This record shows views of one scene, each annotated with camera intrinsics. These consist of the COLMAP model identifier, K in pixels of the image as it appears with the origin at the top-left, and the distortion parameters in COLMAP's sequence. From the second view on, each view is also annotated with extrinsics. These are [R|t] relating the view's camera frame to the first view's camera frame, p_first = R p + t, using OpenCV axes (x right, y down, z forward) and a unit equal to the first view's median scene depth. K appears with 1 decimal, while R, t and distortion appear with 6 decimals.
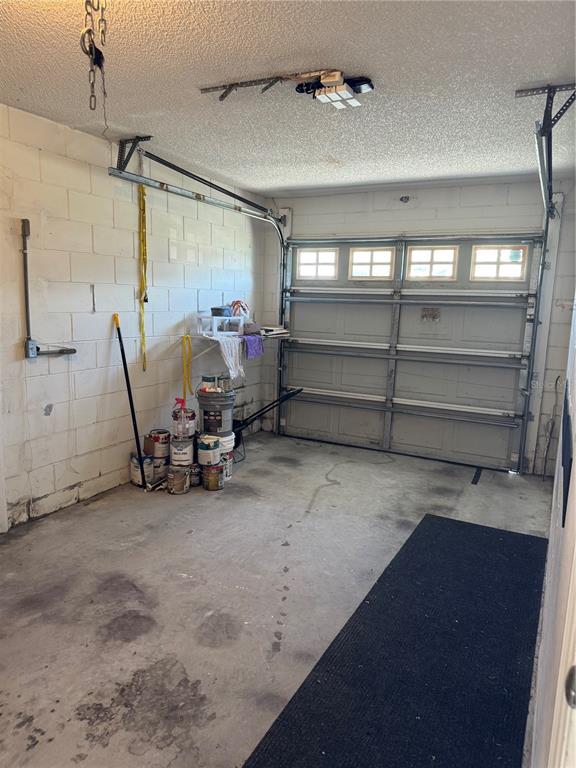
lens RADIAL K [[540.2, 0, 287.9], [0, 540.2, 384.6], [0, 0, 1]] dist [-0.013059, -0.007985]
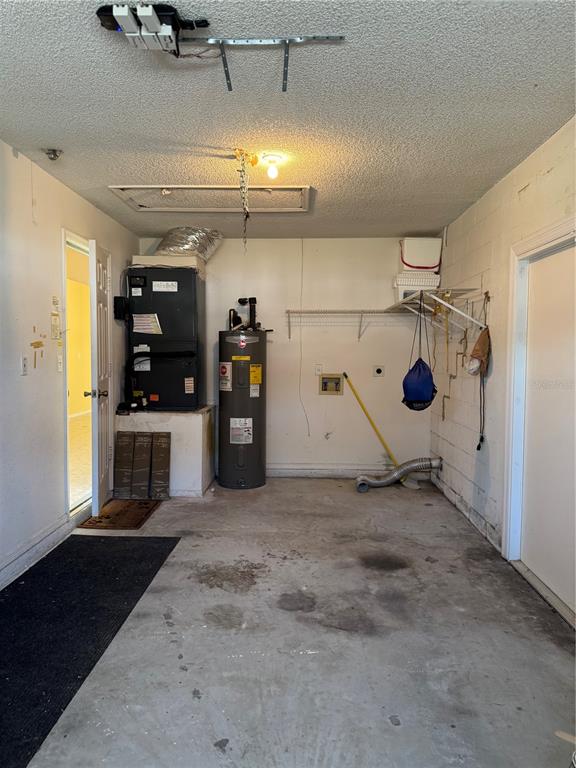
lens RADIAL K [[540.2, 0, 288.3], [0, 540.2, 382.2], [0, 0, 1]] dist [-0.013059, -0.007985]
pose [[-0.903007, -0.011970, -0.429459, 0.242314], [-0.101559, 0.977228, 0.186308, -0.248434], [0.417450, 0.211853, -0.883659, 1.967890]]
